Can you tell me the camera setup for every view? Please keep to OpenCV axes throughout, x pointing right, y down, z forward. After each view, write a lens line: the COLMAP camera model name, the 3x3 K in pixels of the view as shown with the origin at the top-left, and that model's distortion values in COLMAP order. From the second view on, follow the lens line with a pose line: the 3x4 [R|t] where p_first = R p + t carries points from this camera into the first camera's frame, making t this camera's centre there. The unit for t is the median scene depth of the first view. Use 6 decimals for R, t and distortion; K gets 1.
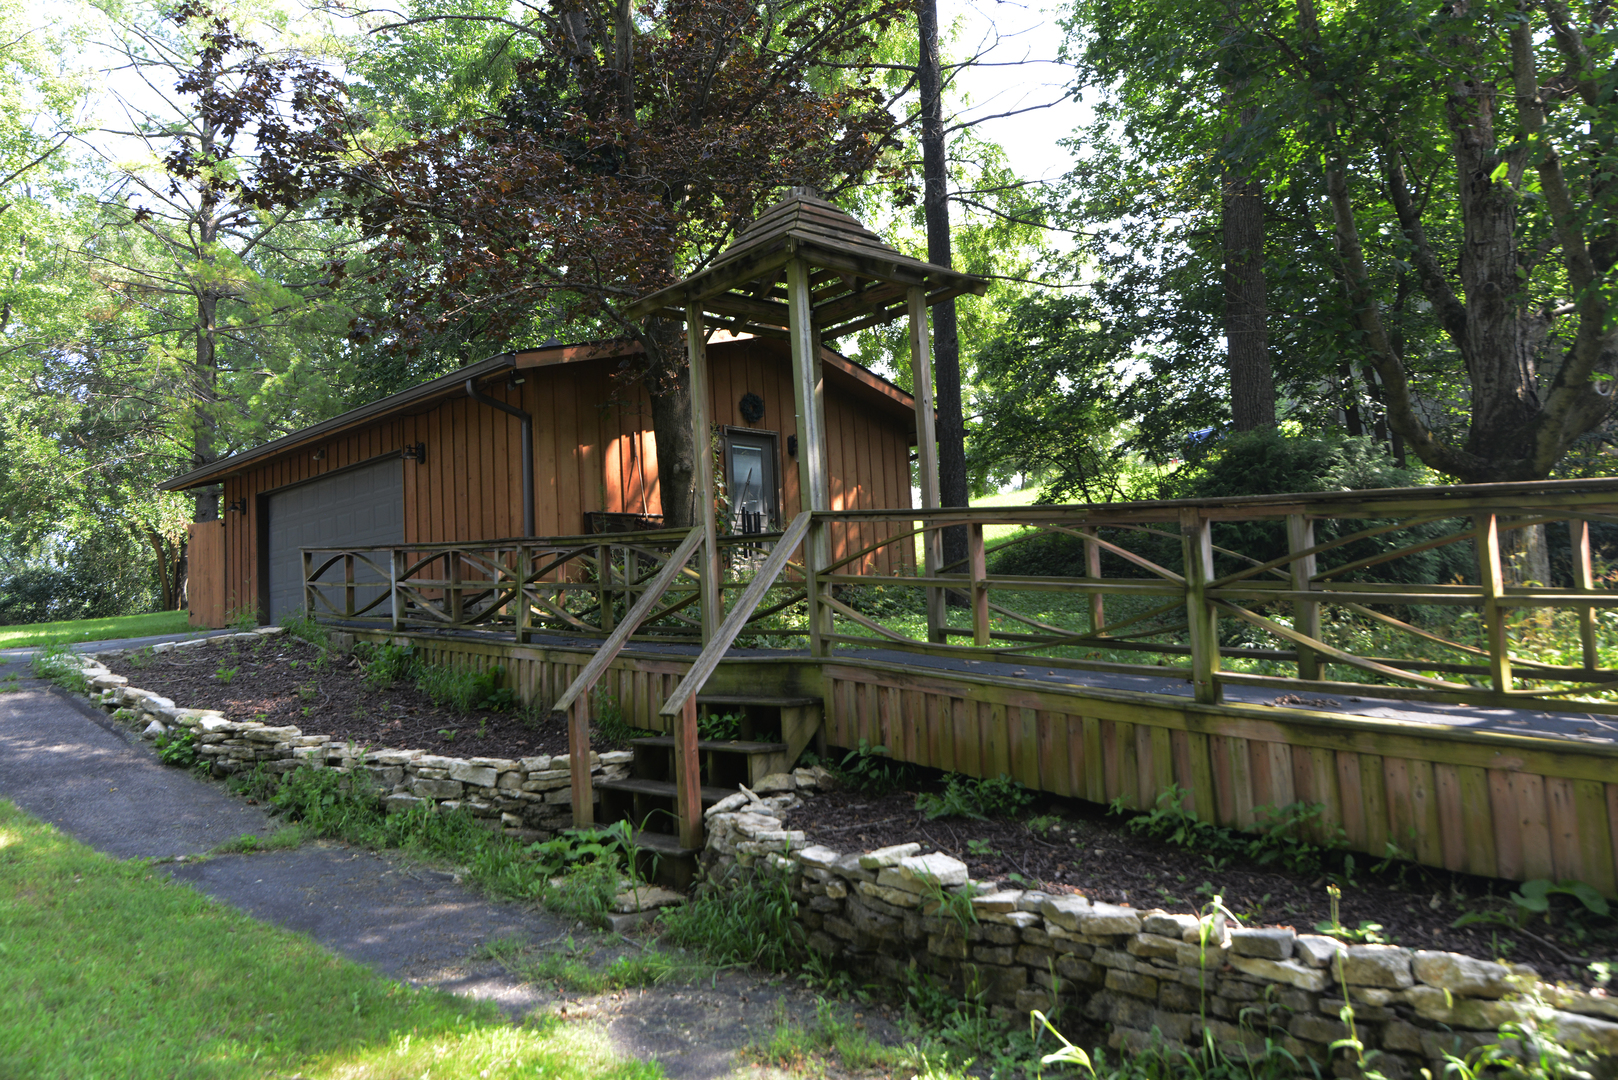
lens RADIAL K [[1222.3, 0, 812.0], [0, 1222.3, 541.4], [0, 0, 1]] dist [0.005735, 0.001683]
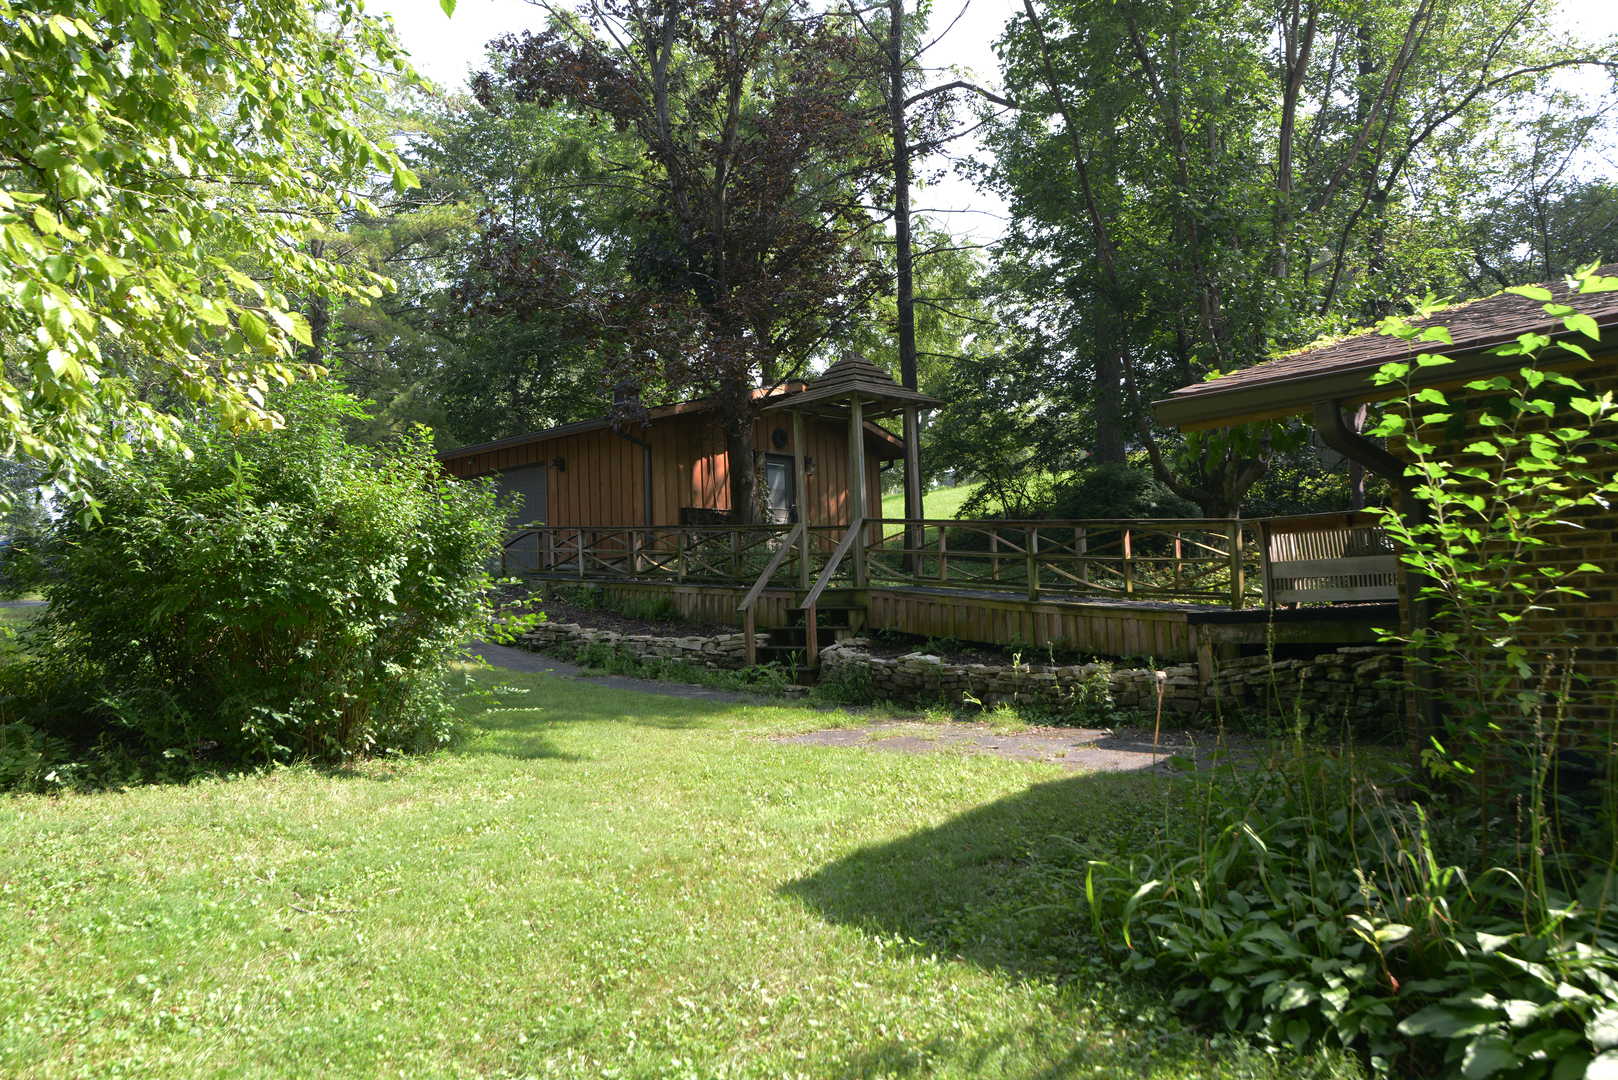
lens RADIAL K [[1222.3, 0, 805.7], [0, 1222.3, 534.3], [0, 0, 1]] dist [0.005735, 0.001683]
pose [[0.998561, 0.016328, 0.051077, -0.106555], [-0.016981, 0.999779, 0.012365, -0.010808], [-0.050864, -0.013214, 0.998618, -0.571542]]
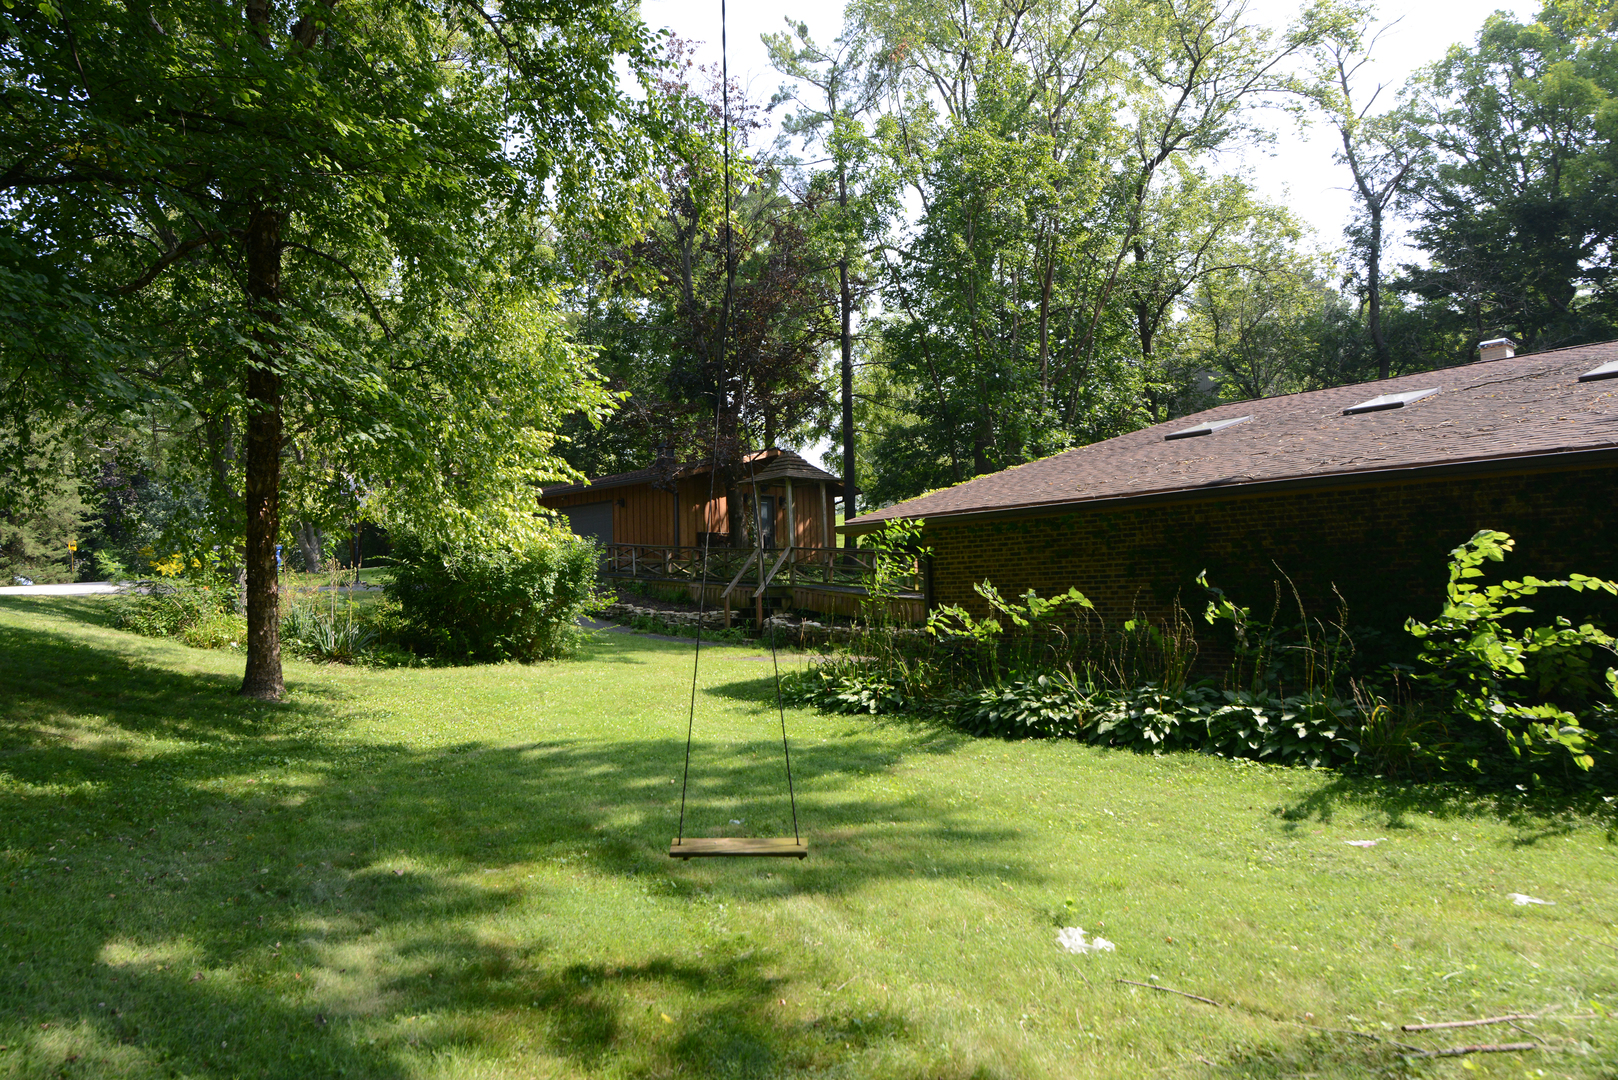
lens RADIAL K [[1119.2, 0, 810.4], [0, 1119.2, 545.3], [0, 0, 1]] dist [0.008256, 0.000352]
pose [[0.999445, 0.023857, 0.023240, -0.010673], [-0.024525, 0.999282, 0.028895, -0.067090], [-0.022534, -0.029449, 0.999312, -1.268787]]
